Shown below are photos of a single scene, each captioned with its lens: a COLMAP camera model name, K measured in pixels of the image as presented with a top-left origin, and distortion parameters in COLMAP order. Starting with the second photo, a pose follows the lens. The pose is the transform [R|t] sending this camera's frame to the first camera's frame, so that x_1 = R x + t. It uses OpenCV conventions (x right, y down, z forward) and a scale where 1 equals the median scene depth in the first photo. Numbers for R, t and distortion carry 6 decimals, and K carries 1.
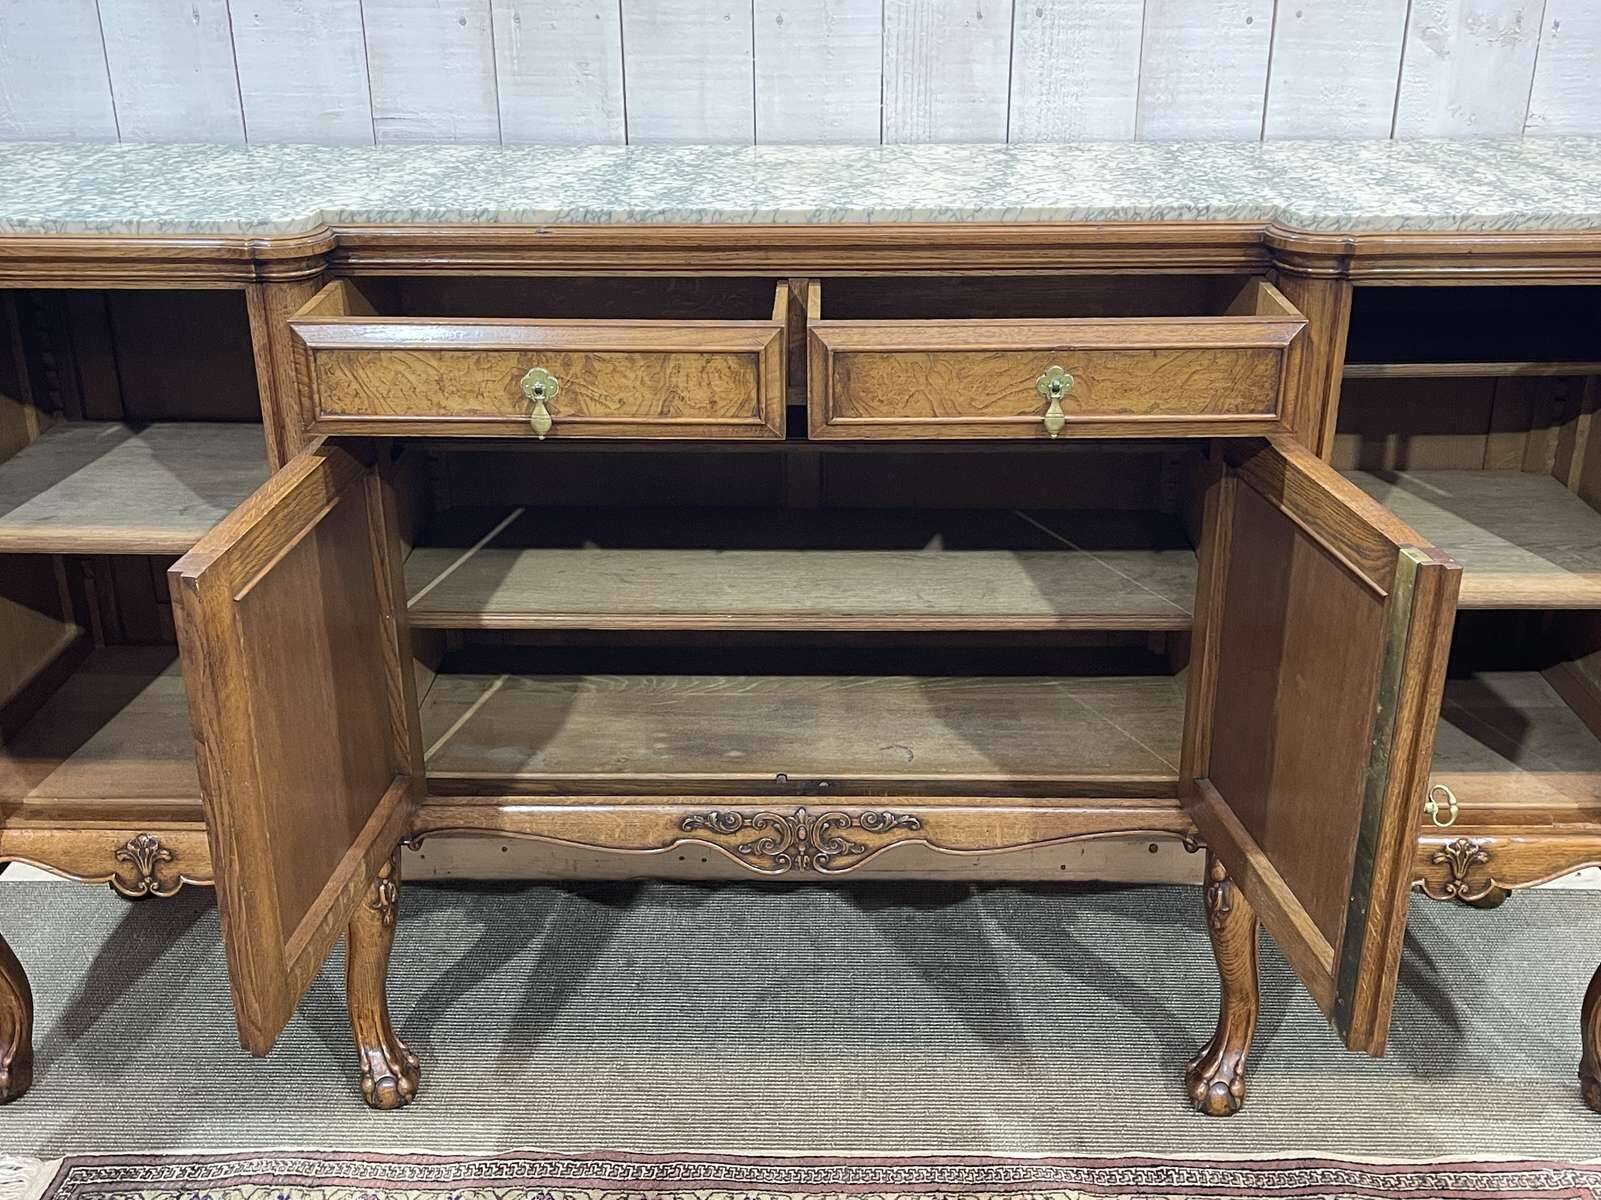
lens RADIAL K [[1721.2, 0, 809.1], [0, 1721.2, 608.0], [0, 0, 1]] dist [0.021715, 0.000000]
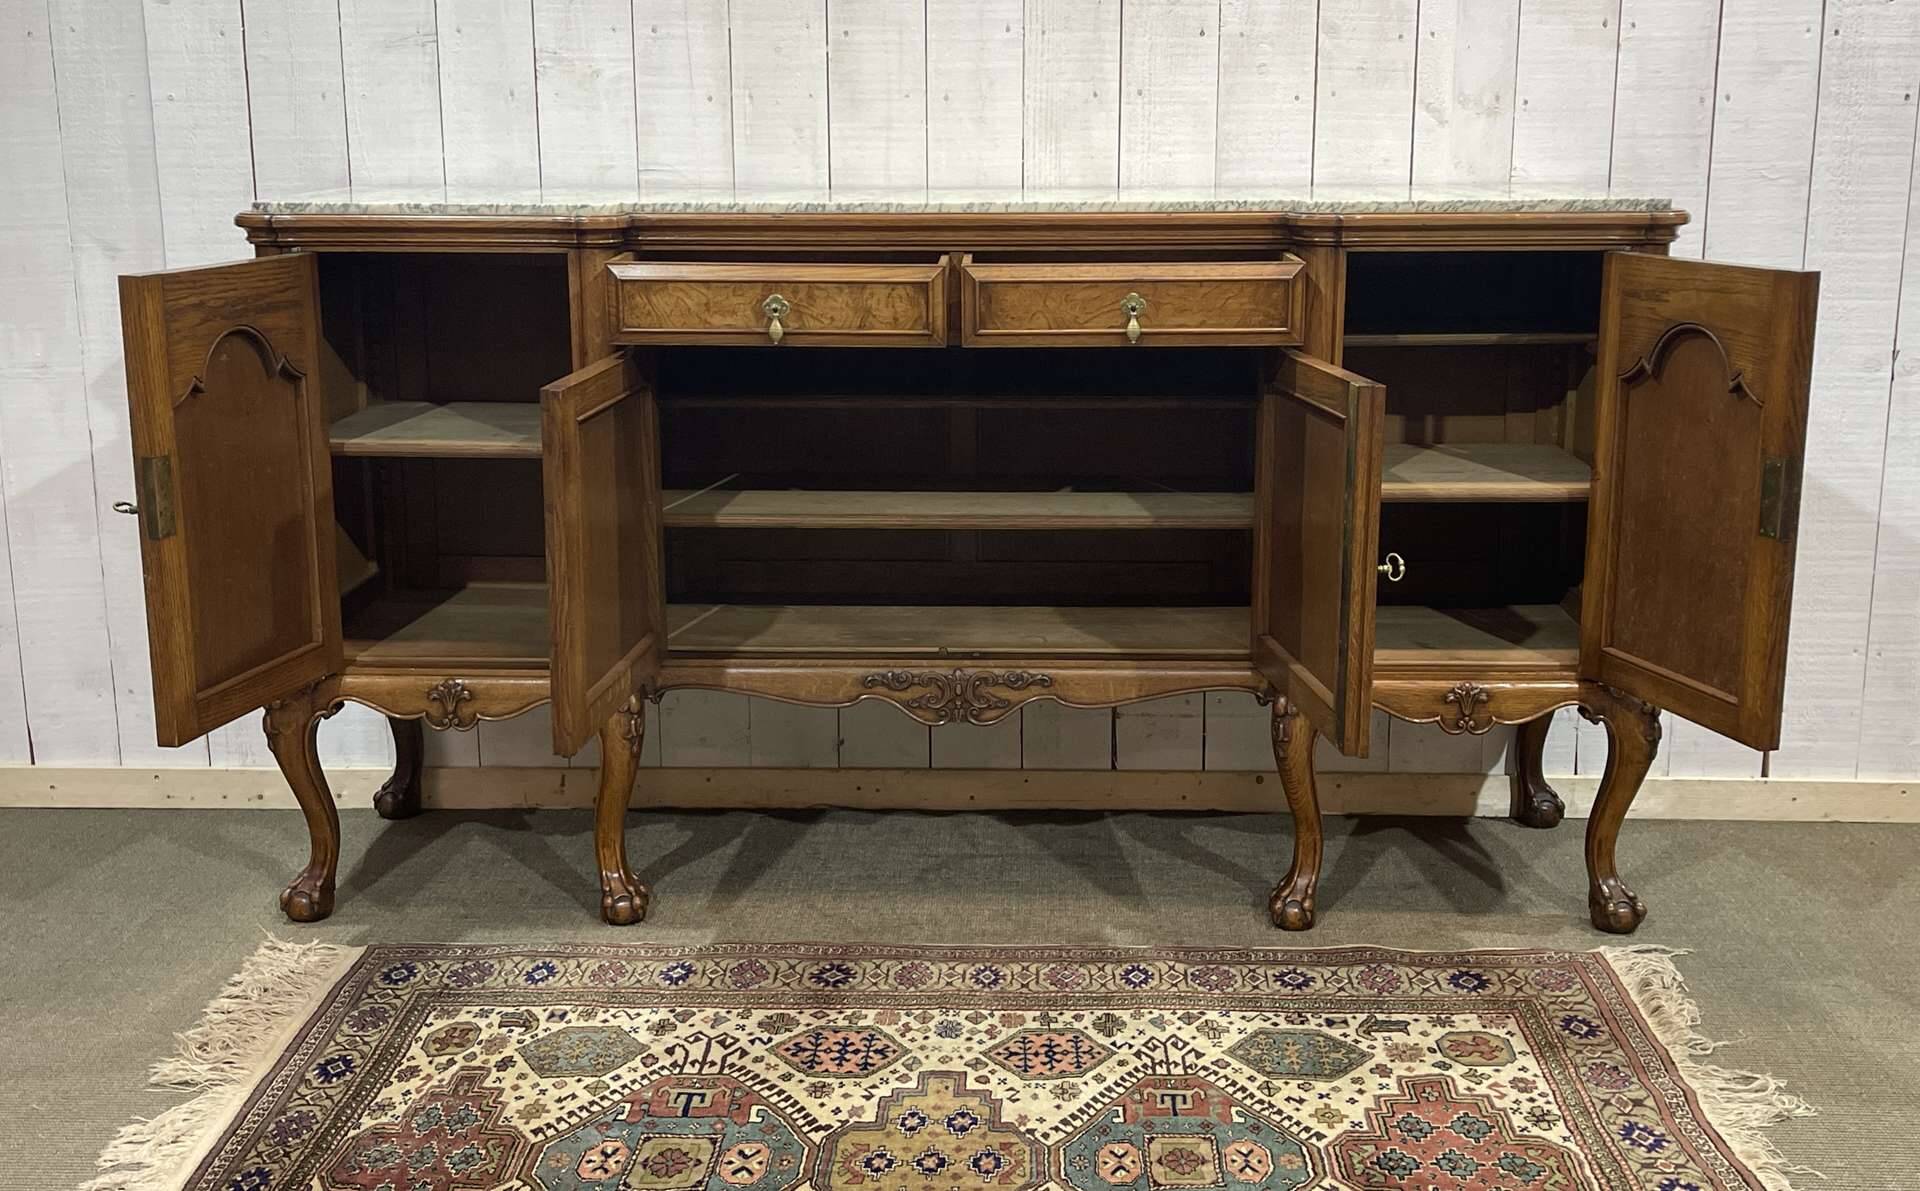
lens RADIAL K [[2088.0, 0, 970.1], [0, 2088.0, 530.7], [0, 0, 1]] dist [0.032091, 0.000000]
pose [[0.999942, 0.003791, -0.010064, 0.019912], [-0.005716, 0.980031, -0.198765, 0.327188], [0.009109, 0.198811, 0.979996, -0.550399]]
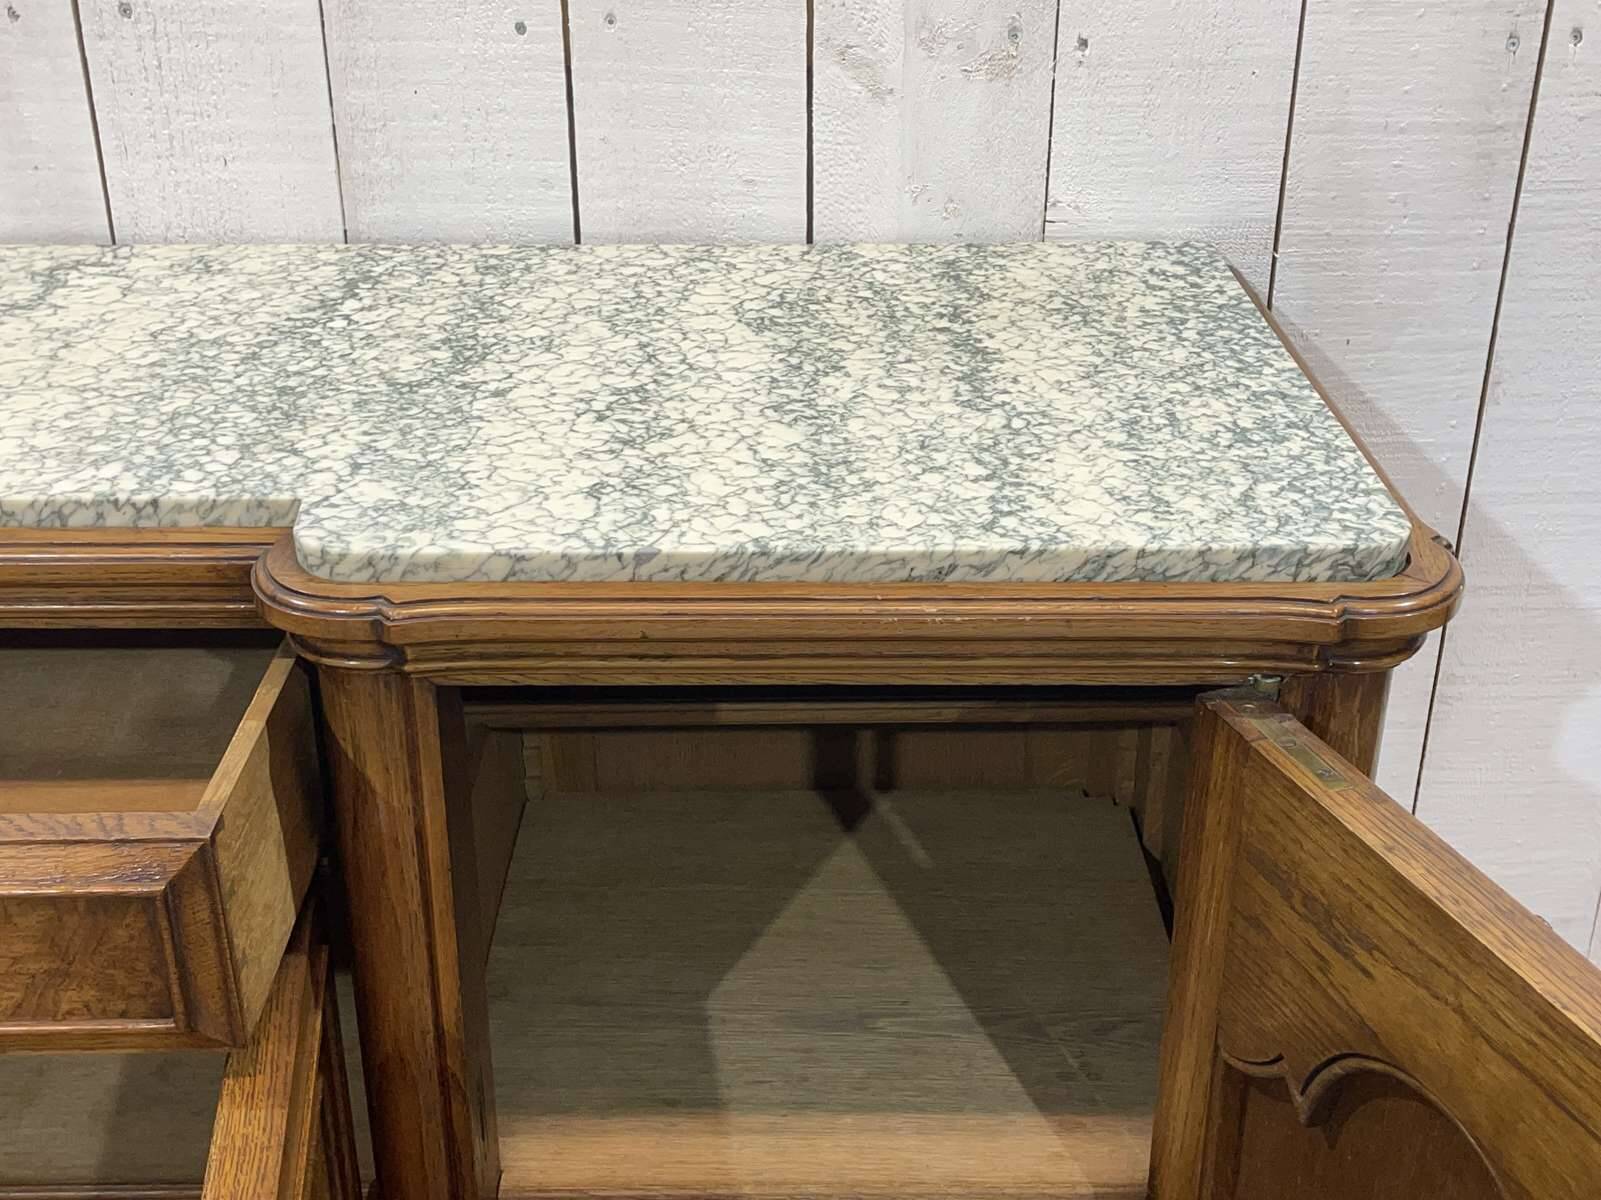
lens RADIAL K [[1937.4, 0, 817.6], [0, 1937.4, 604.2], [0, 0, 1]] dist [0.032017, 0.000000]
pose [[0.999735, -0.002929, 0.022818, 0.348765], [0.001693, 0.998539, 0.054006, -0.202875], [-0.022942, -0.053953, 0.998280, 0.402422]]
